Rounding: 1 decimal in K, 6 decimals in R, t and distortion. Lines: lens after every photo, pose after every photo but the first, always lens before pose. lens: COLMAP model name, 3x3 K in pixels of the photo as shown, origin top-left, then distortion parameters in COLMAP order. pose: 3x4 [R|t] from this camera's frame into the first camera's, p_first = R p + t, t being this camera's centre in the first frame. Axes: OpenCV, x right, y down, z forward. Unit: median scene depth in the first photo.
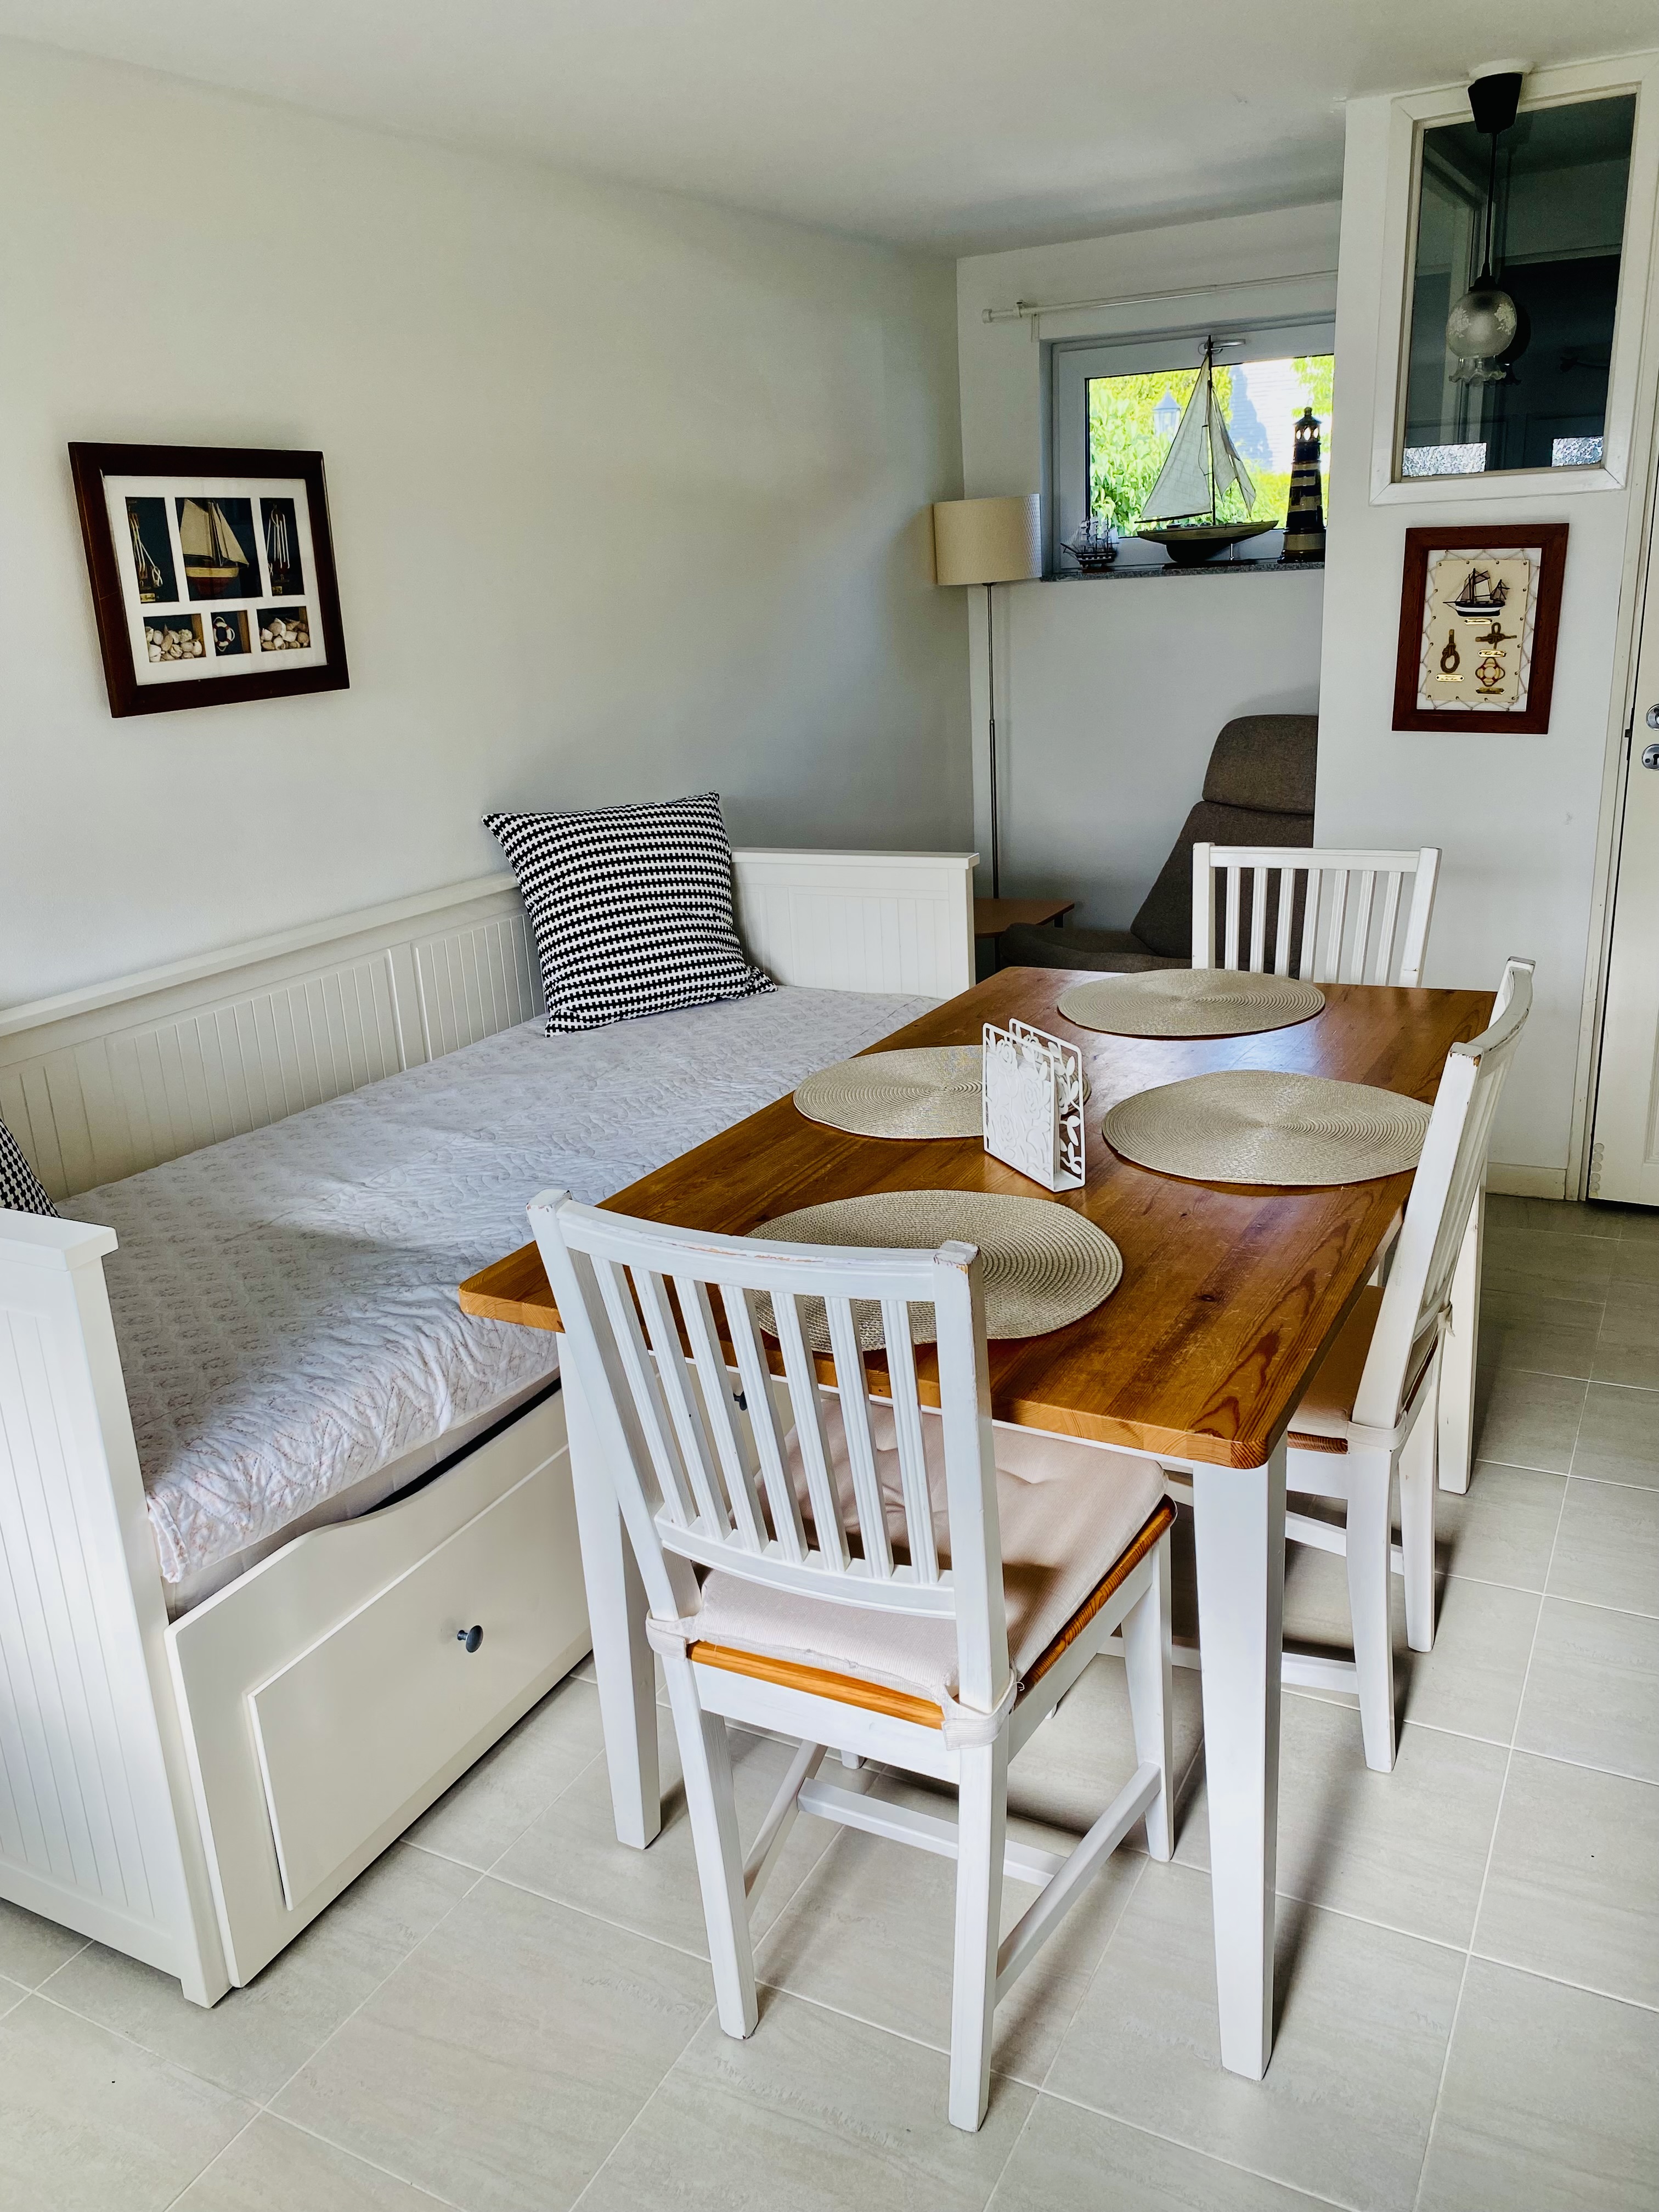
lens RADIAL K [[1730.0, 0, 829.5], [0, 1730.0, 1106.0], [0, 0, 1]] dist [0.002553, 0.007610]
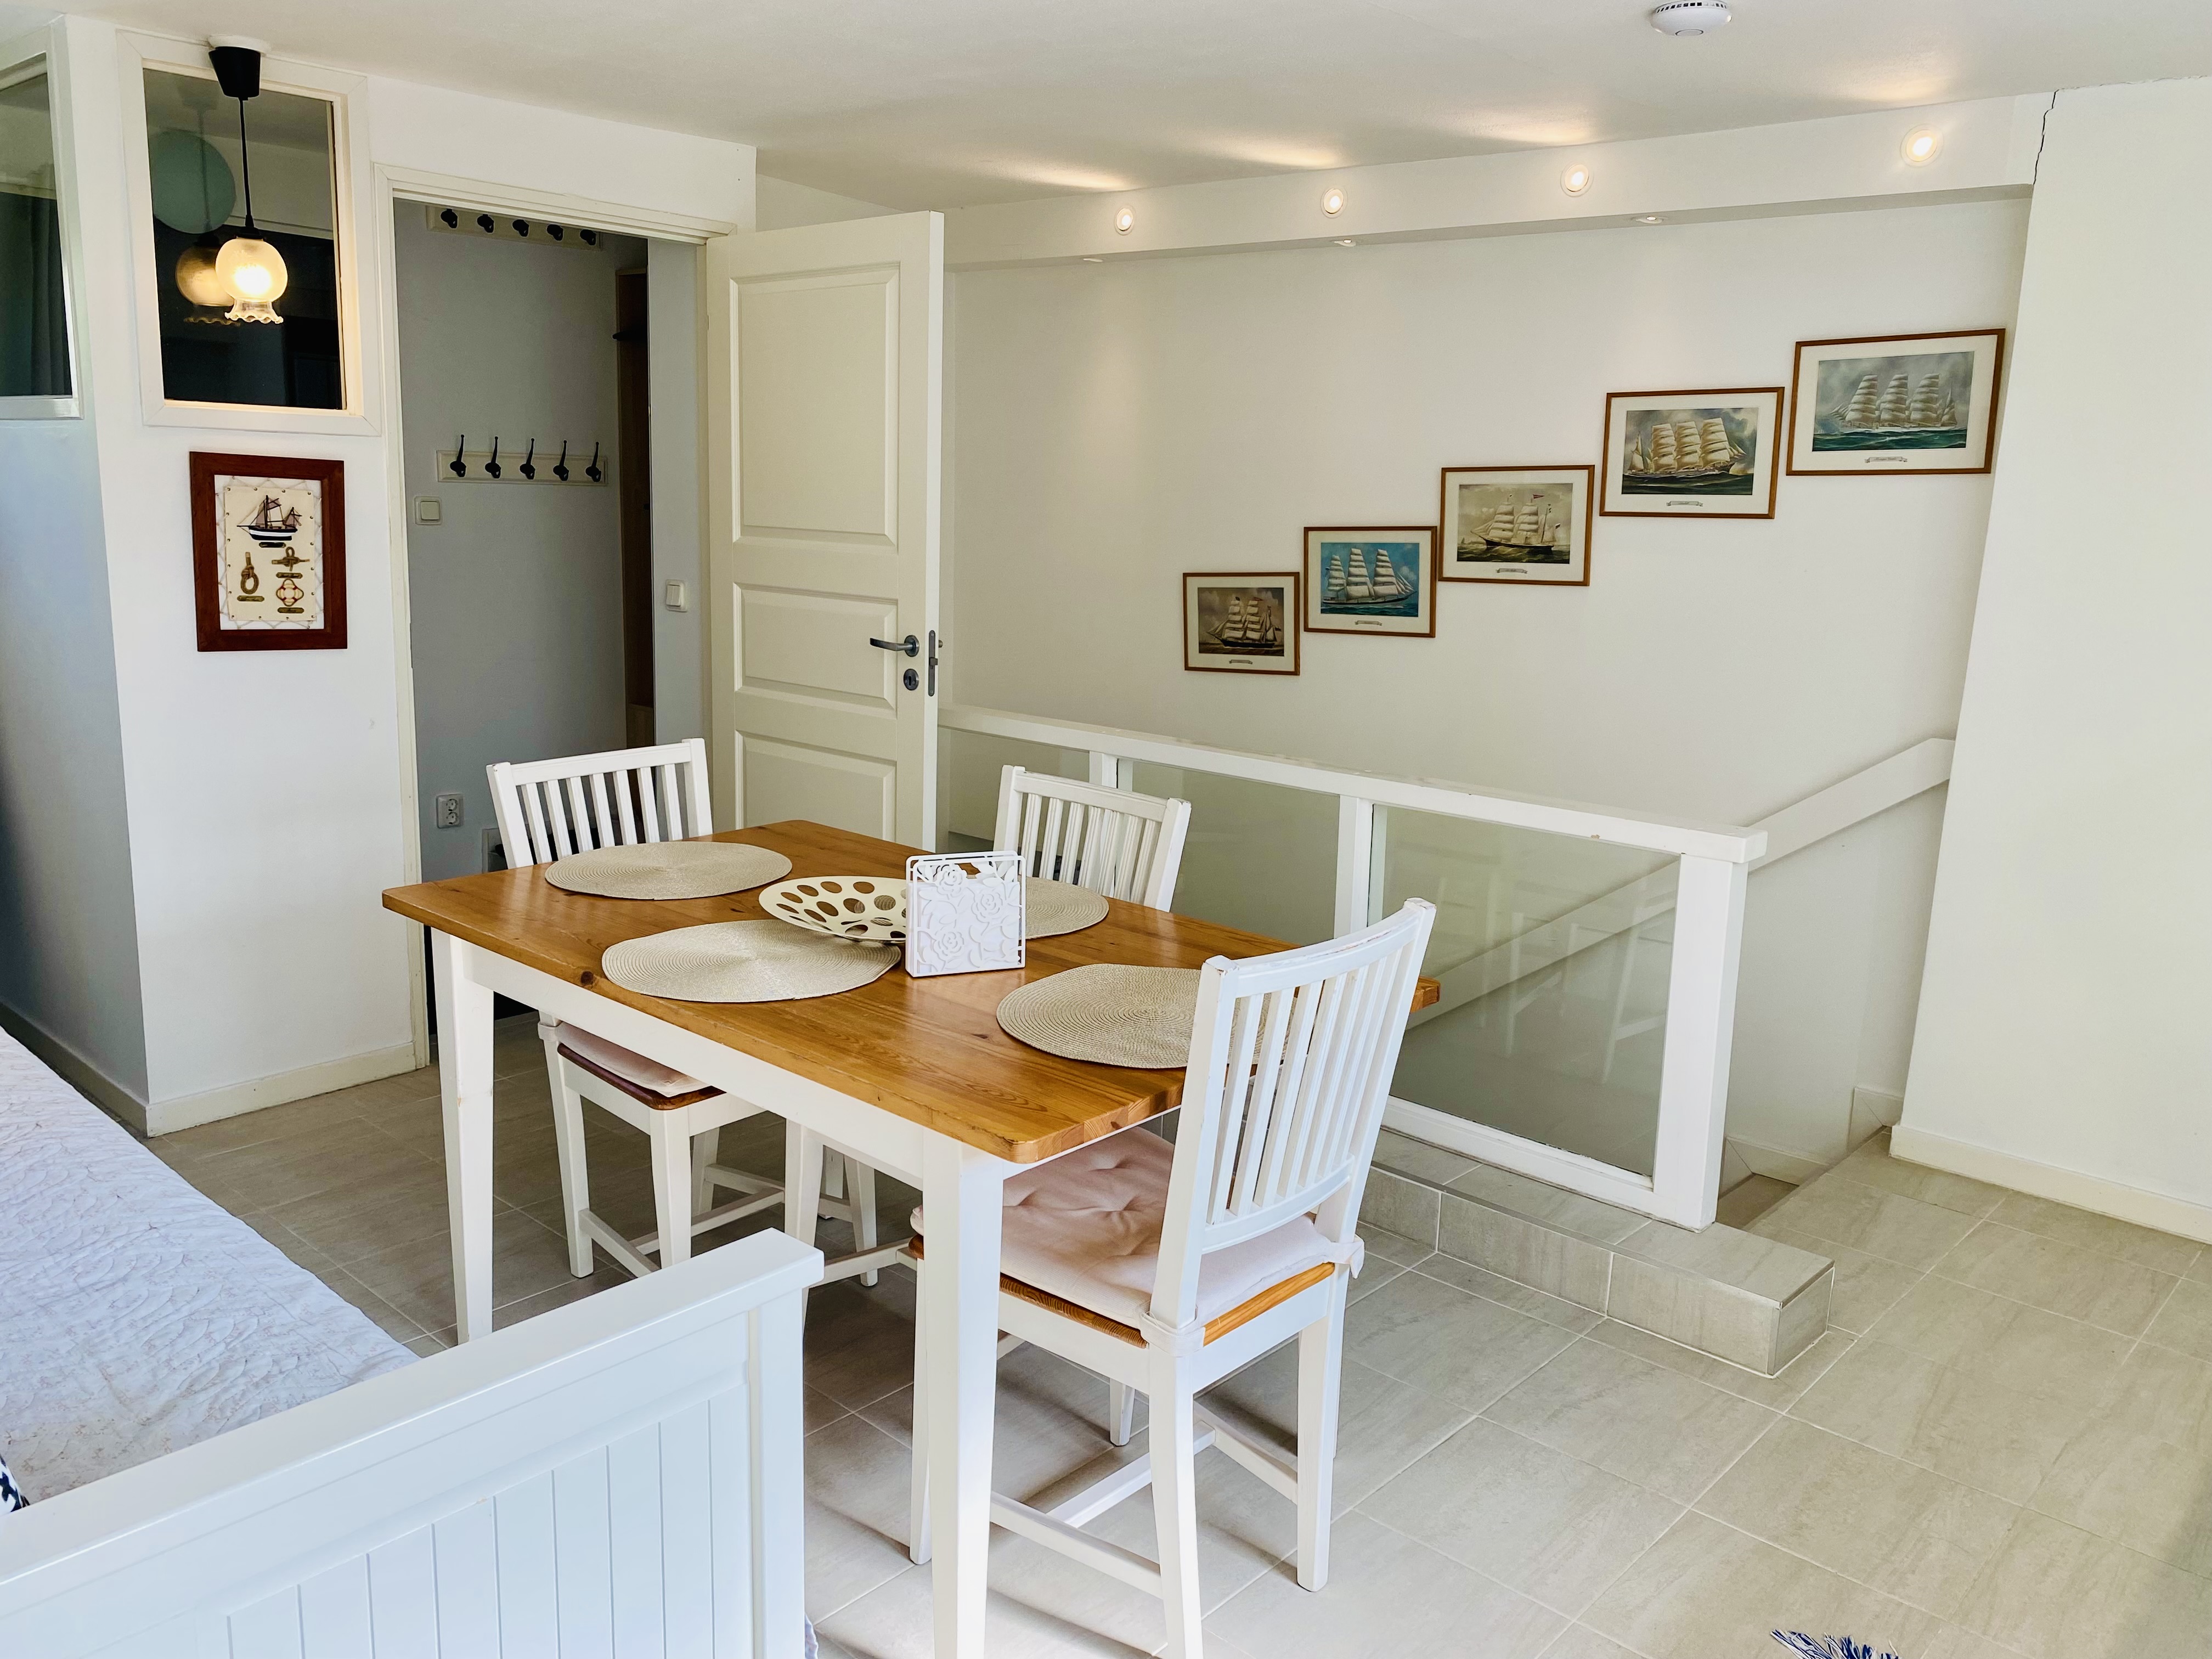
lens RADIAL K [[1686.1, 0, 1106.0], [0, 1686.1, 829.5], [0, 0, 1]] dist [-0.003258, -0.010059]
pose [[0.260963, -0.129235, 0.956659, -0.484847], [0.250159, 0.966199, 0.062284, -0.052265], [-0.932373, 0.223063, 0.284471, 0.282303]]
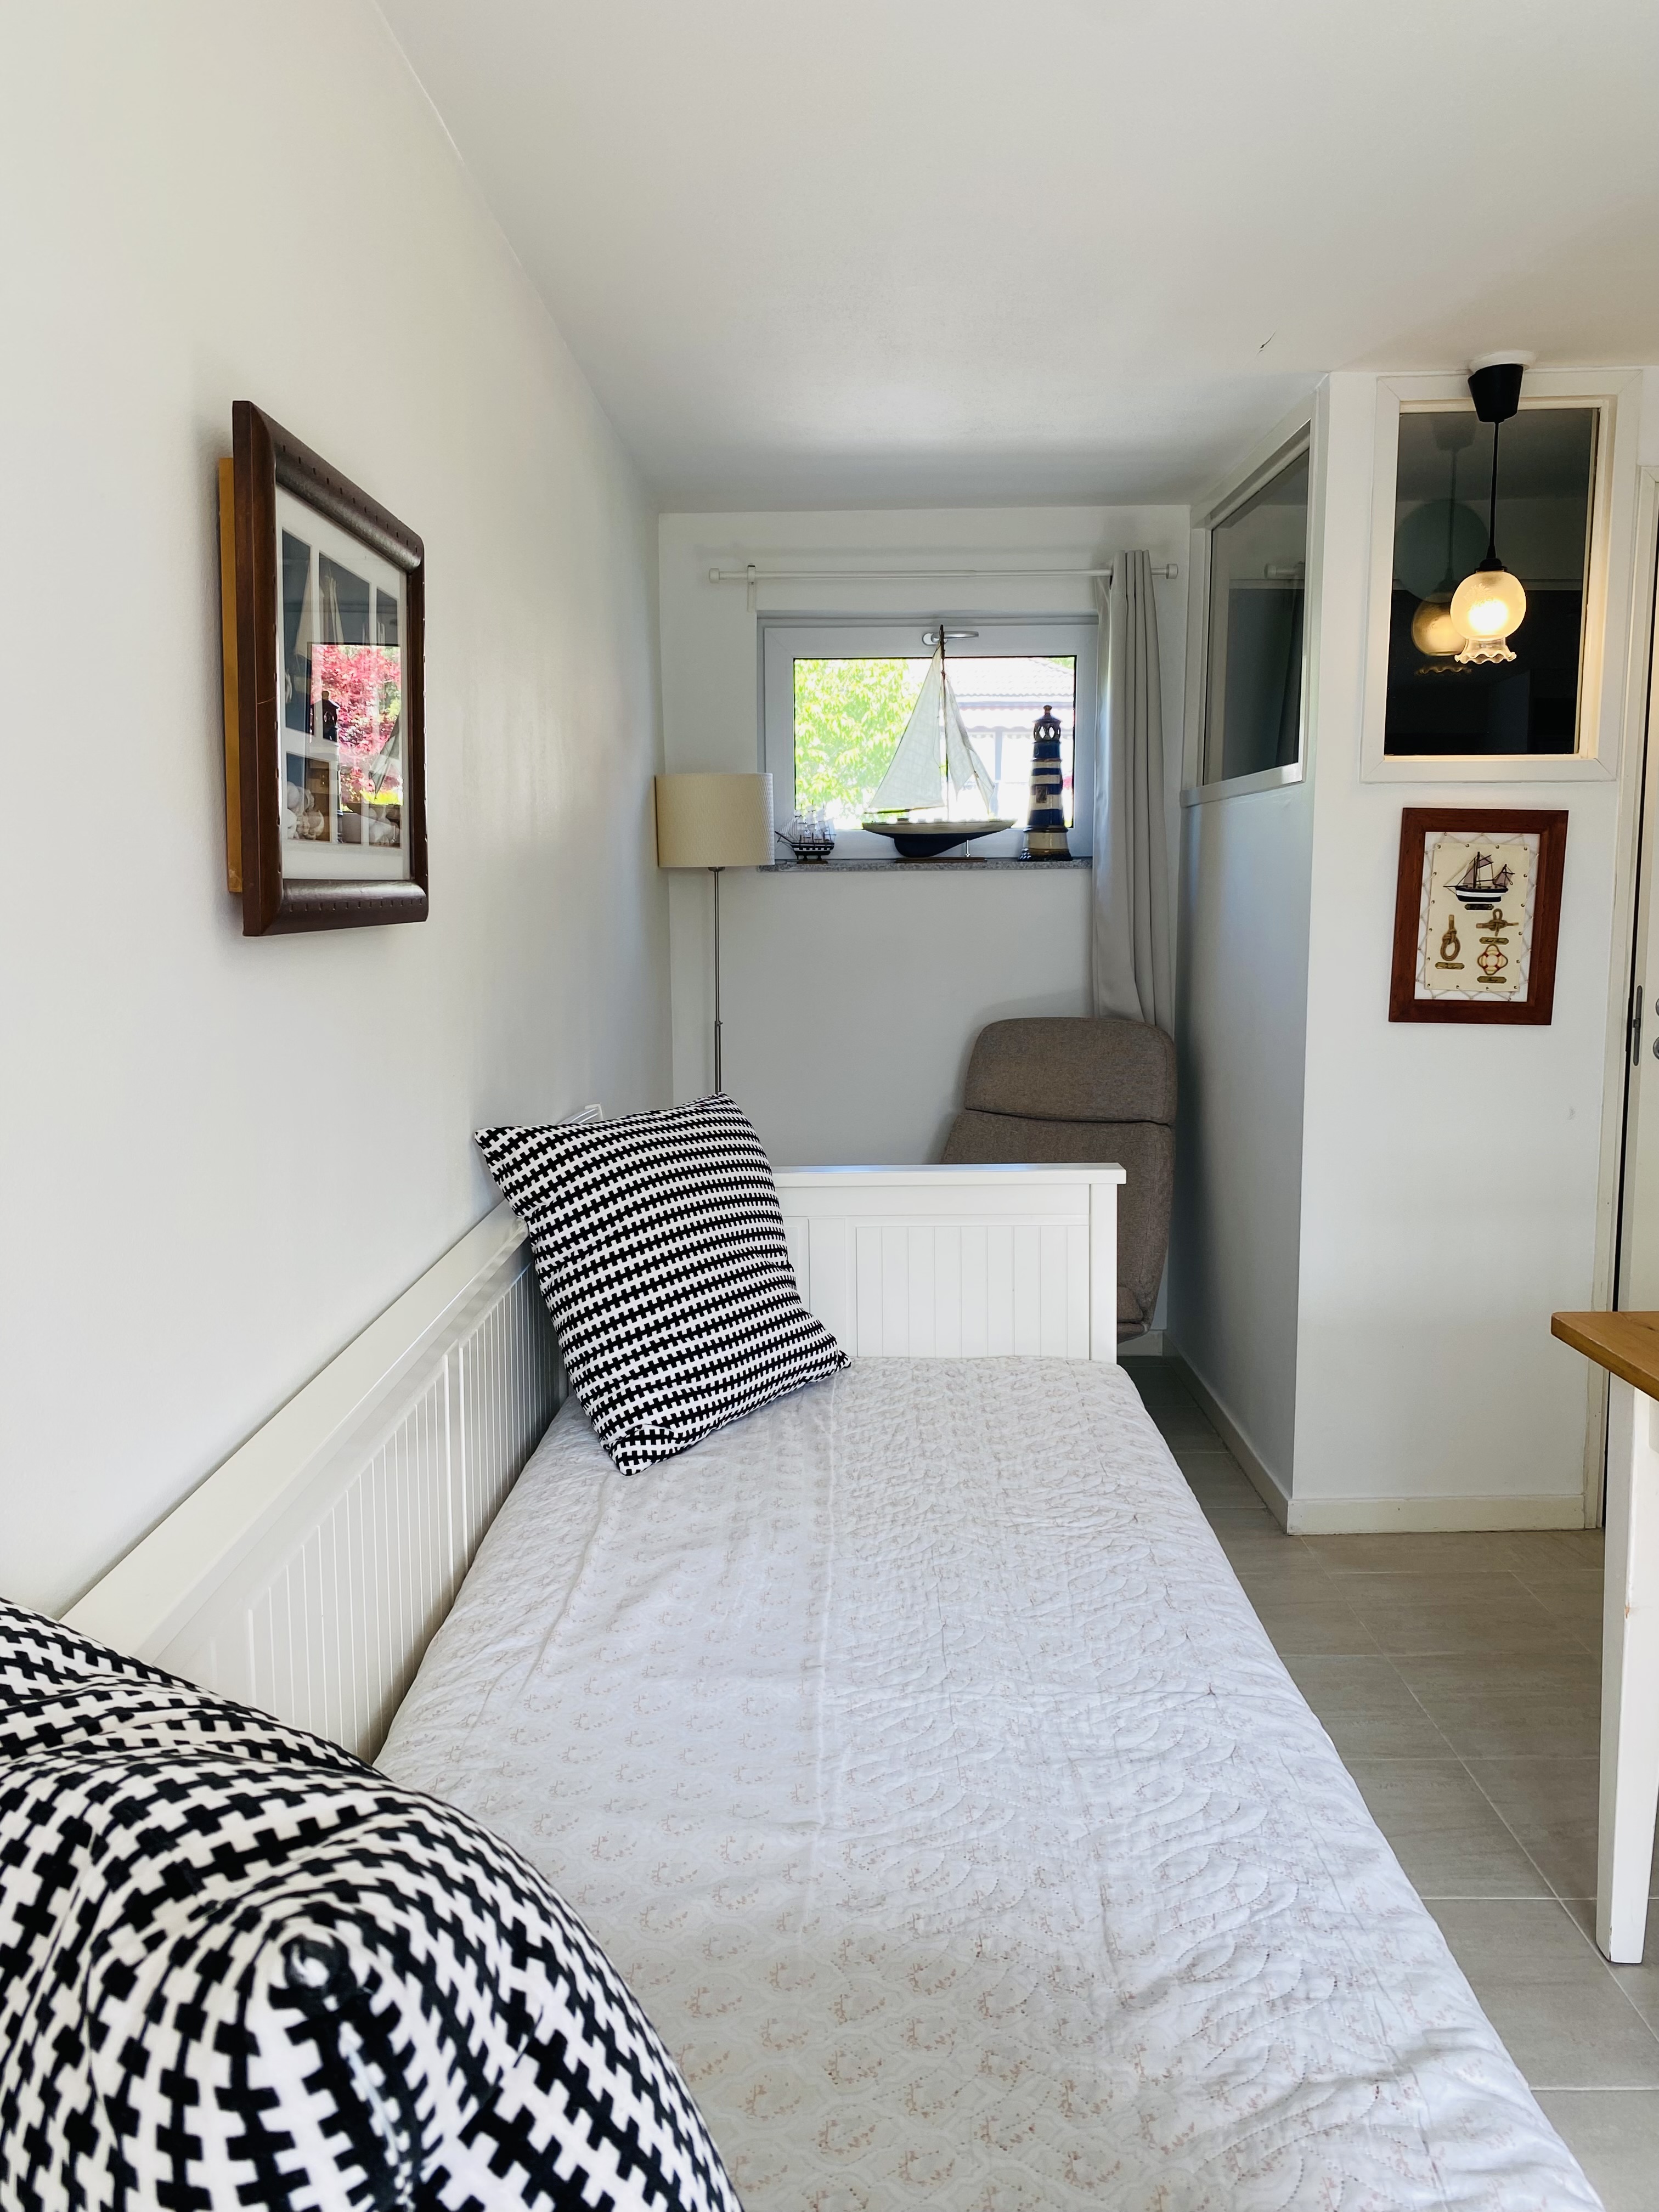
lens RADIAL K [[1706.0, 0, 836.0], [0, 1706.0, 1085.1], [0, 0, 1]] dist [0.031420, -0.015133]
pose [[0.887060, -0.006829, 0.461604, -0.360091], [0.100471, 0.978780, -0.178595, -0.055687], [-0.450589, 0.204802, 0.868922, 0.372453]]
